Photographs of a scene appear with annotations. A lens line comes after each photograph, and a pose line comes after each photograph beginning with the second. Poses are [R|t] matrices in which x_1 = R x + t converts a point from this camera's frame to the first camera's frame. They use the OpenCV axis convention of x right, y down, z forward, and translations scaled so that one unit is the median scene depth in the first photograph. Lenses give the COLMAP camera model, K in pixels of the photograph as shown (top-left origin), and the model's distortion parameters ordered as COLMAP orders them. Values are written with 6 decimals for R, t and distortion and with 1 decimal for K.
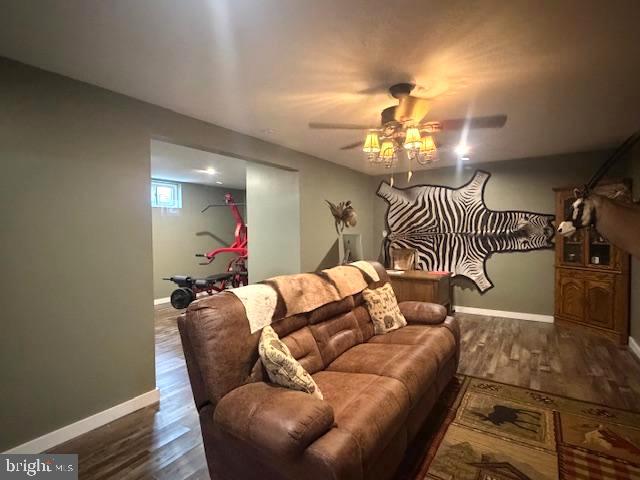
lens RADIAL K [[315.0, 0, 320.0], [0, 315.0, 240.0], [0, 0, 1]] dist [-0.009829, 0.000115]
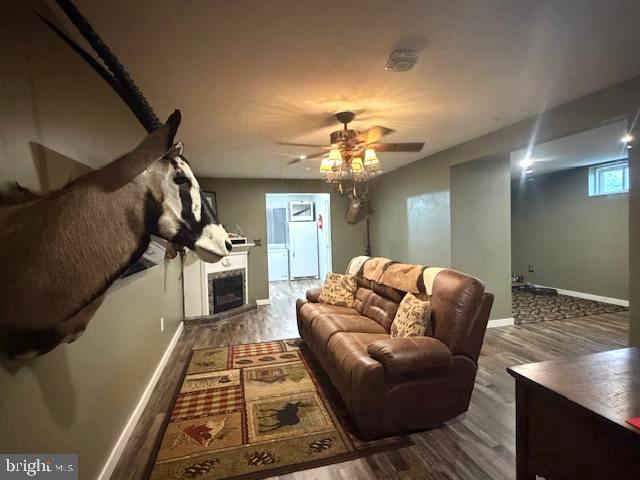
lens RADIAL K [[323.5, 0, 320.0], [0, 323.5, 240.0], [0, 0, 1]] dist [-0.000464, -0.000709]
pose [[-0.643210, 0.057162, -0.763553, 1.380738], [0.009804, 0.997743, 0.066435, -0.090173], [0.765627, 0.035245, -0.642318, 1.853912]]
